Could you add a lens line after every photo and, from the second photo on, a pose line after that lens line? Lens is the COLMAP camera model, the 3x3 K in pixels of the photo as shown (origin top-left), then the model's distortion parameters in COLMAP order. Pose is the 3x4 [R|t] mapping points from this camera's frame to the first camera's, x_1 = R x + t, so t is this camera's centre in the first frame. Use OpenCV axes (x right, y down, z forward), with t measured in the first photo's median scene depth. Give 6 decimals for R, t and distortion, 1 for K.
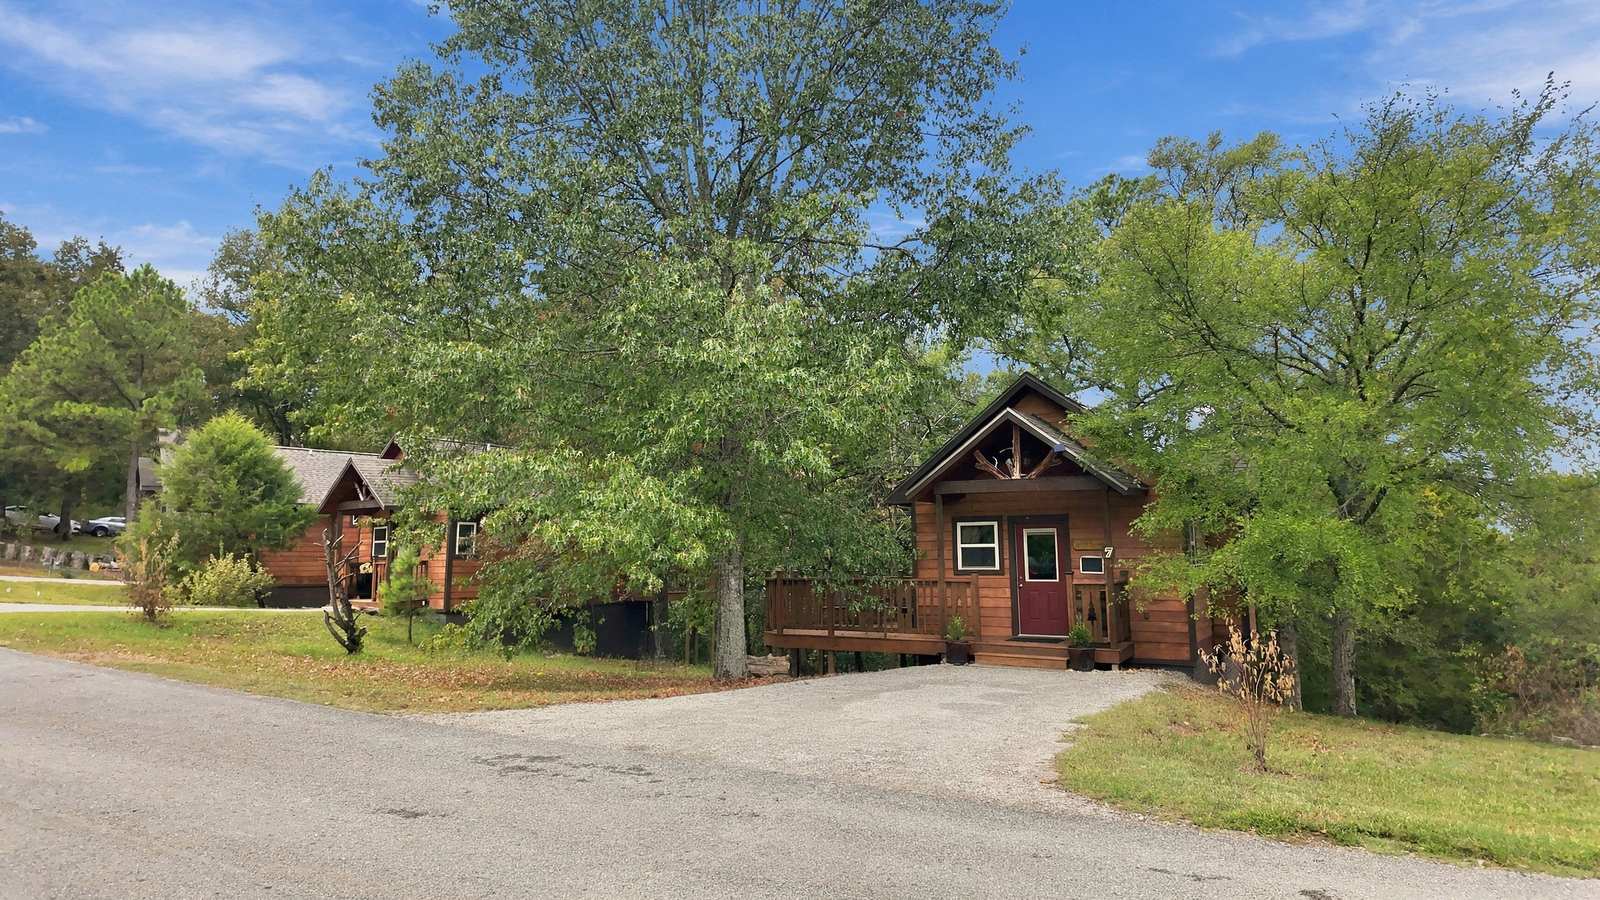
lens RADIAL K [[938.4, 0, 803.1], [0, 938.4, 444.4], [0, 0, 1]] dist [0.003505, -0.000875]
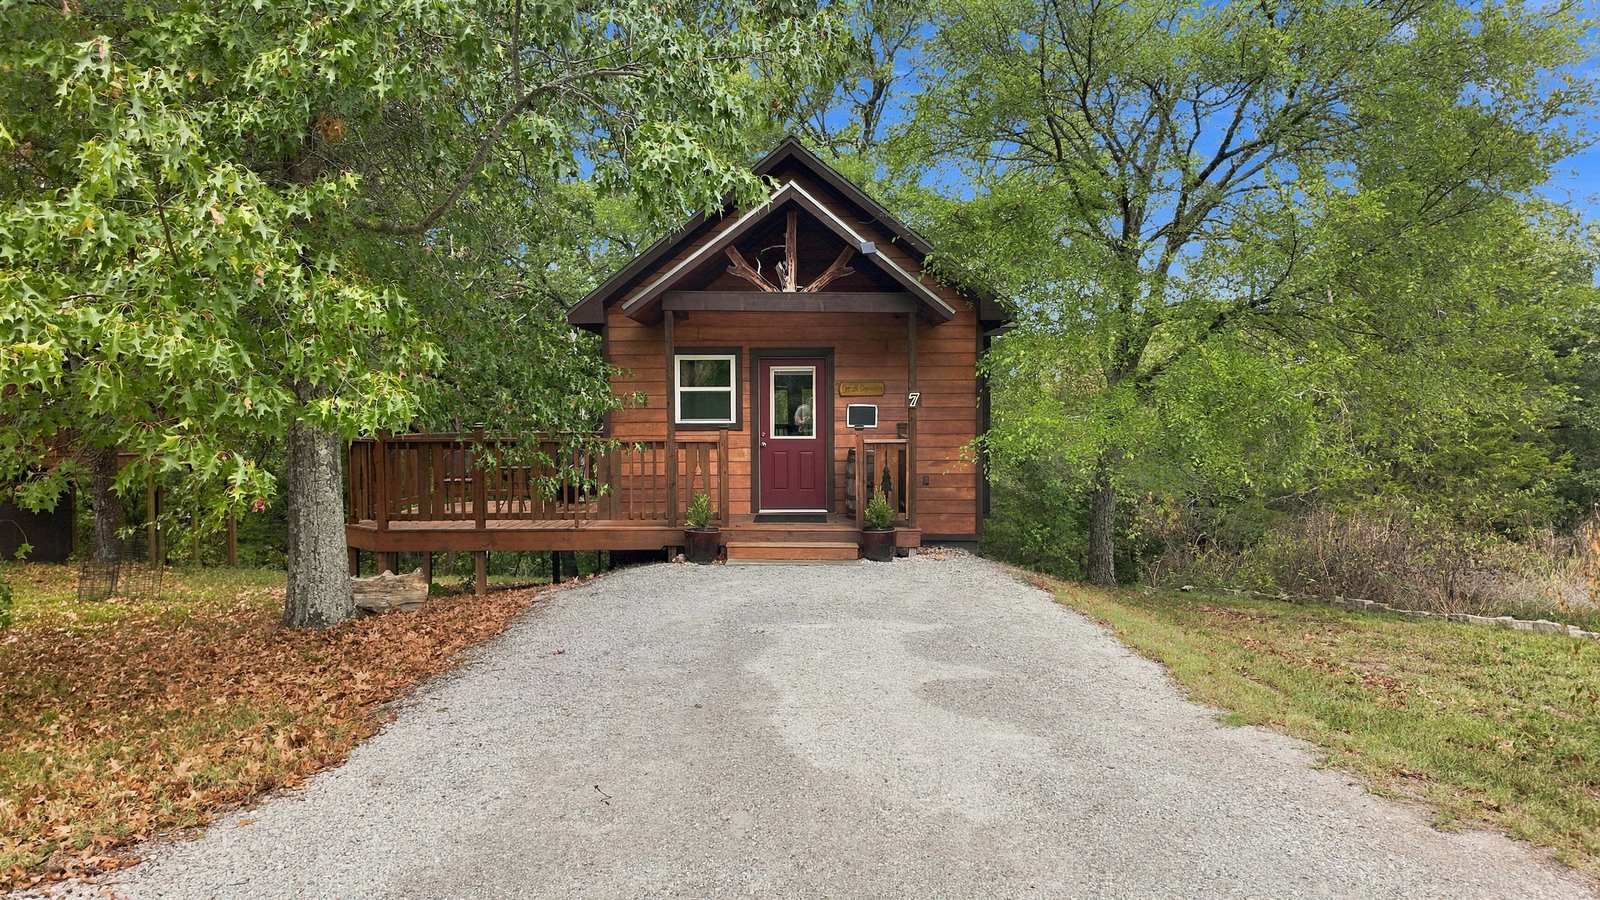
lens RADIAL K [[892.3, 0, 800.0], [0, 892.3, 450.0], [0, 0, 1]] dist [0.000928, -0.000480]
pose [[0.851527, -0.024414, 0.523742, -0.106711], [-0.065937, 0.985998, 0.153167, 0.048288], [-0.520148, -0.164960, 0.837994, 0.417281]]
